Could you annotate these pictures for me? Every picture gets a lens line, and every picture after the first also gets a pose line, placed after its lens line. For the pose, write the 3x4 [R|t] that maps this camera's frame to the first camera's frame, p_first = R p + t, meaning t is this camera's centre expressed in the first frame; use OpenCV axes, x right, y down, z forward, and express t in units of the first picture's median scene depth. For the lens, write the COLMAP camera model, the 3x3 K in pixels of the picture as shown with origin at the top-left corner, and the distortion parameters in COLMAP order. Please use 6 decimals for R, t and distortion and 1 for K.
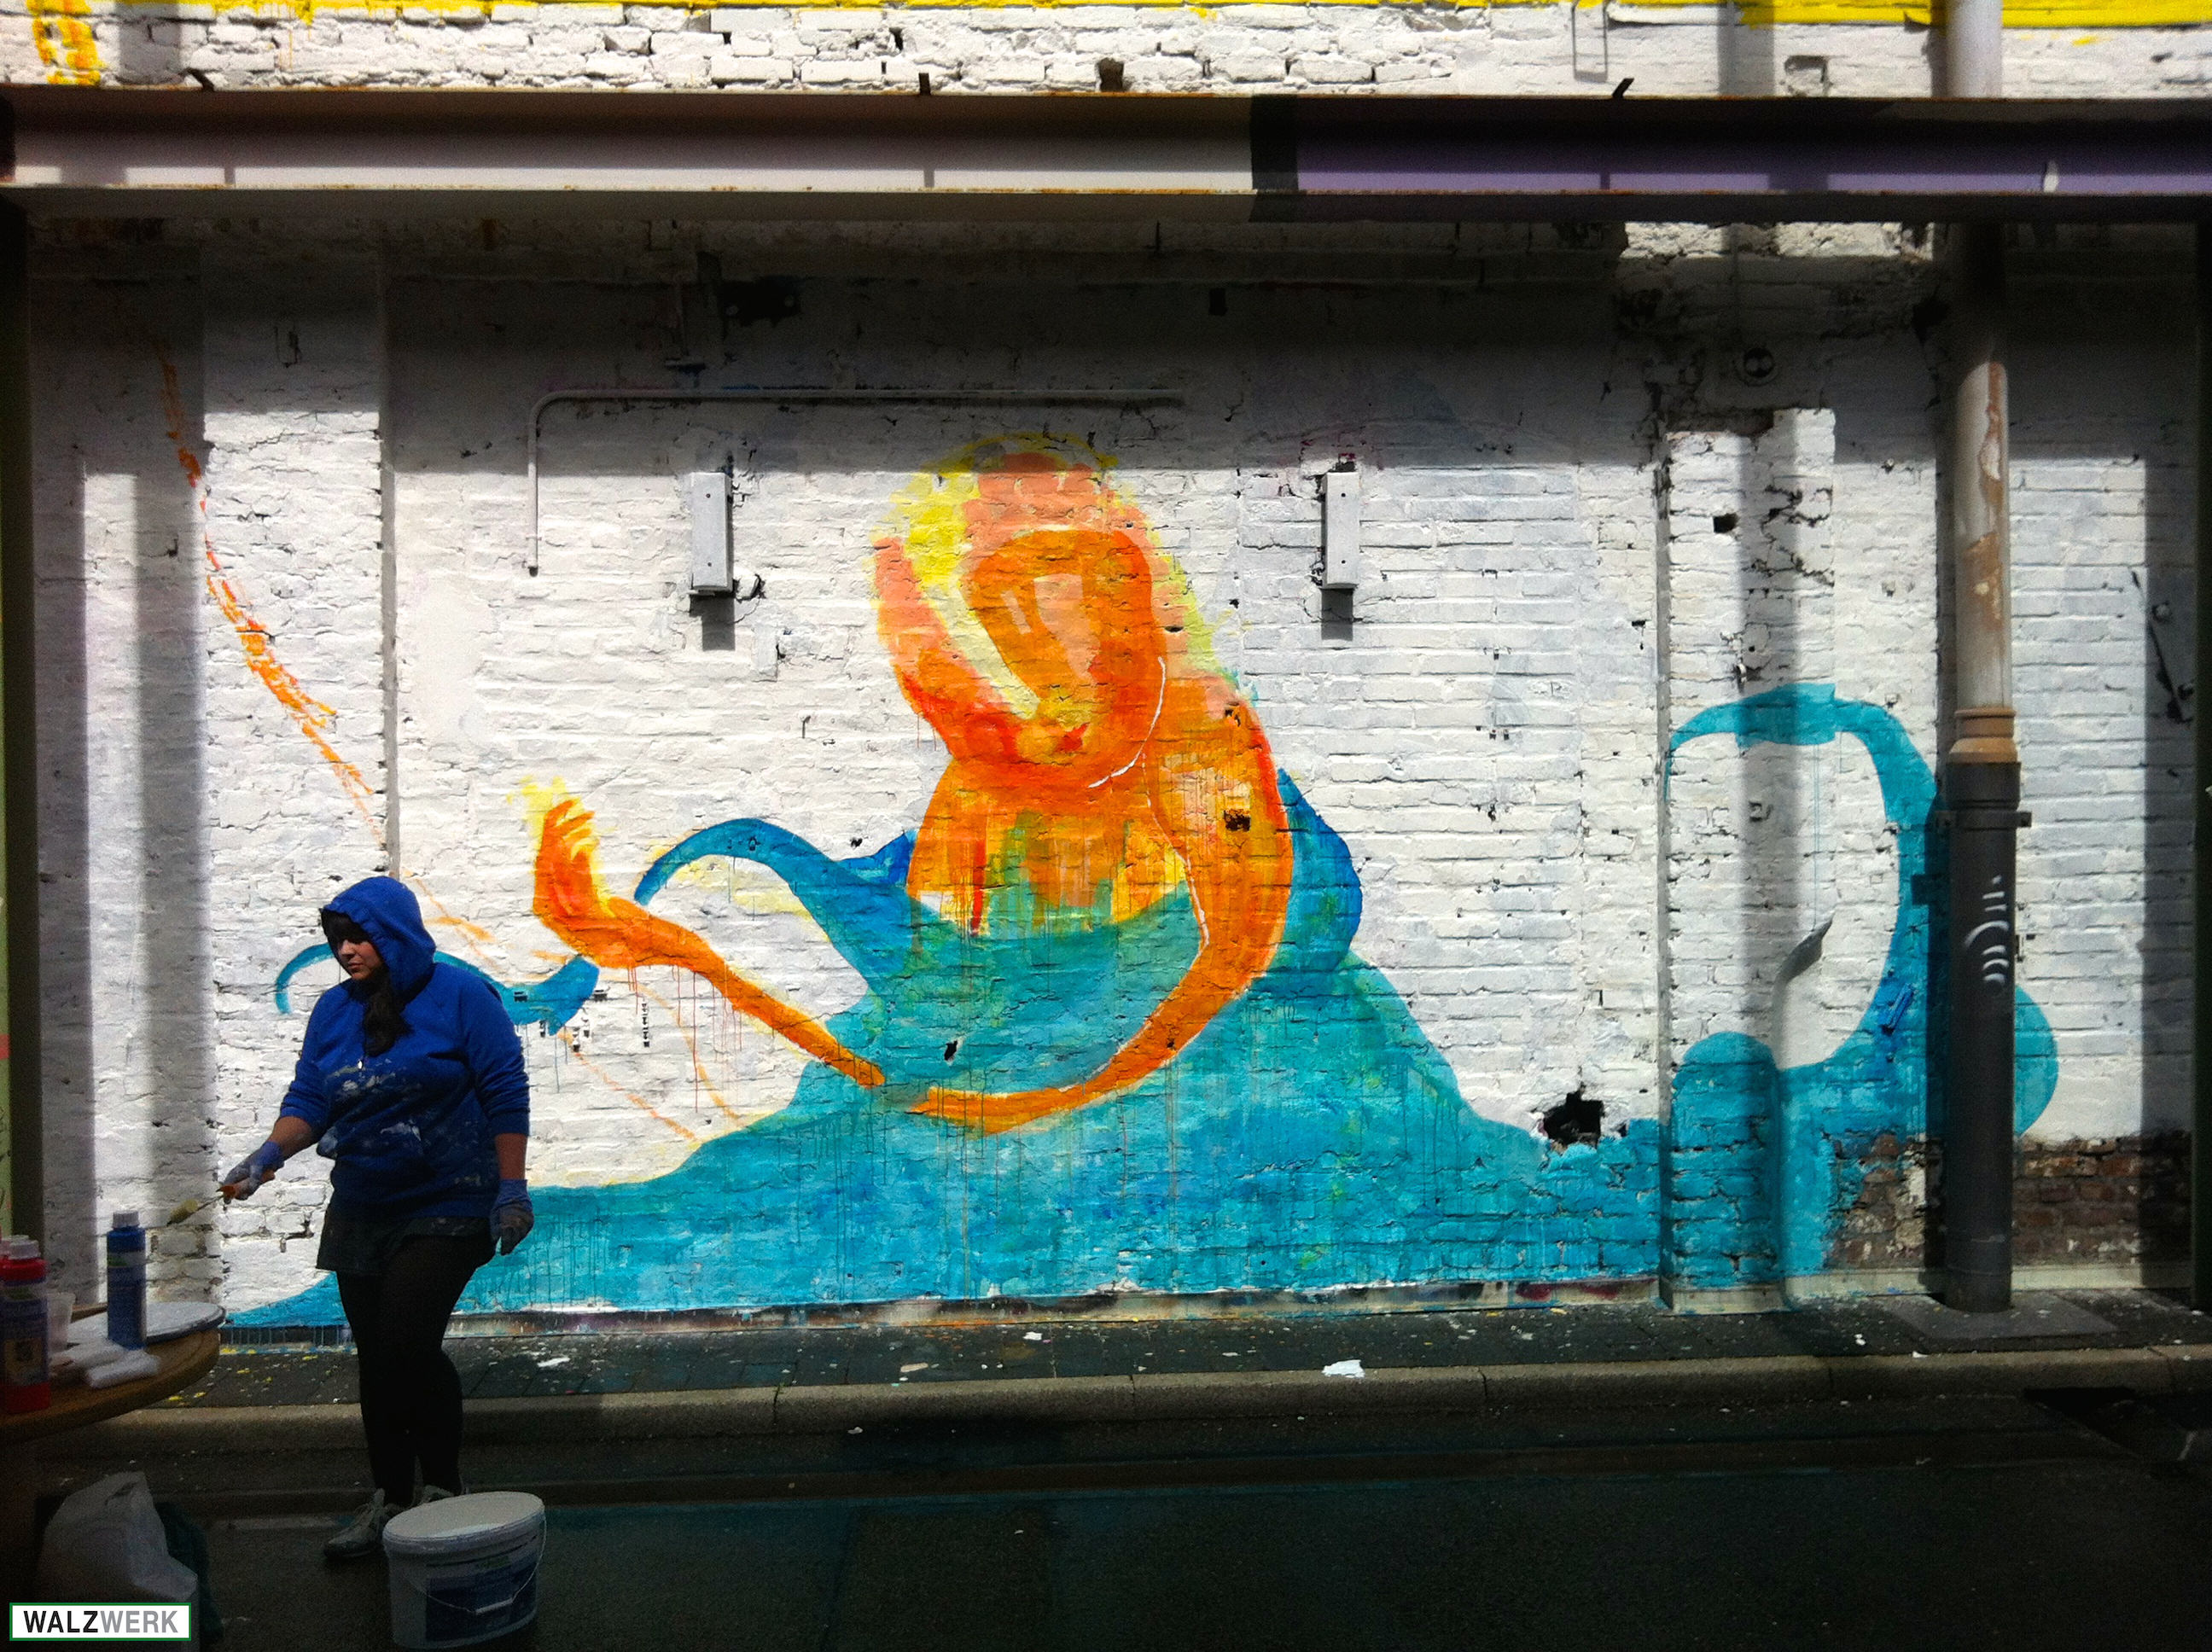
lens RADIAL K [[1950.1, 0, 1145.5], [0, 1950.1, 821.8], [0, 0, 1]] dist [0.119088, -0.272915]
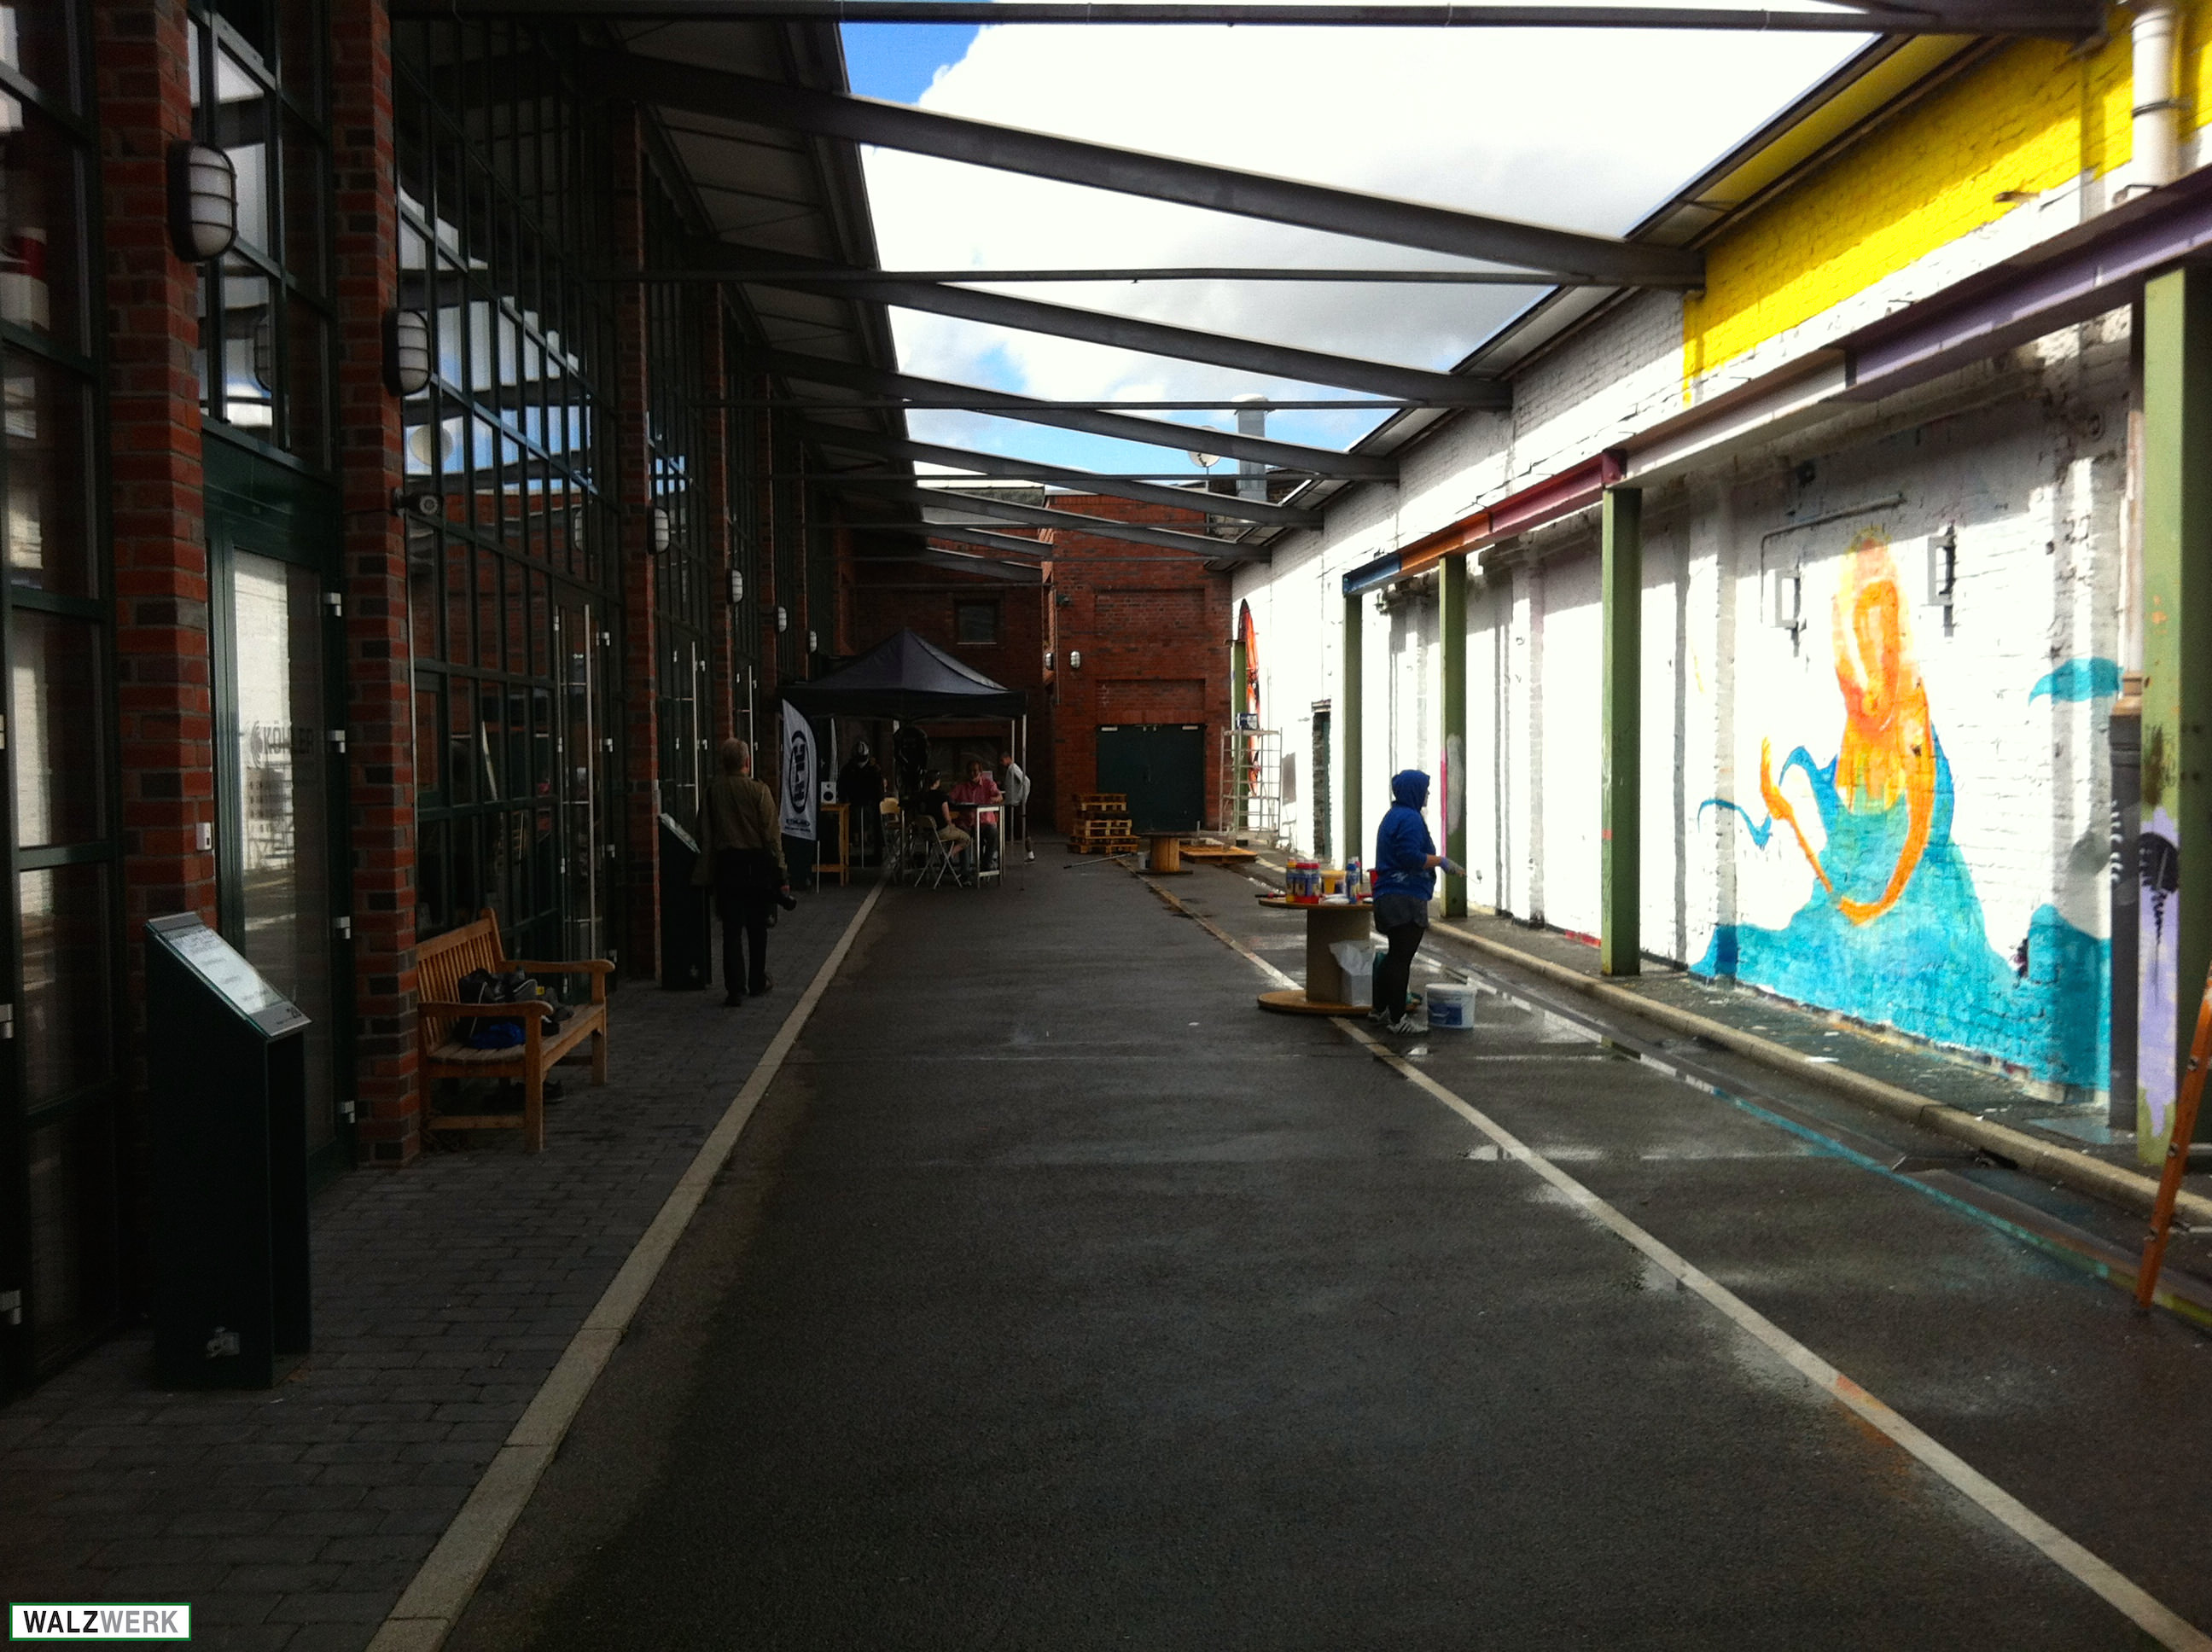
lens RADIAL K [[2059.2, 0, 1106.0], [0, 2059.2, 826.0], [0, 0, 1]] dist [0.107922, -0.258363]
pose [[0.015506, 0.050566, -0.998600, 1.790494], [-0.009298, 0.998685, 0.050426, -0.019367], [0.999837, 0.008503, 0.015956, 0.289828]]
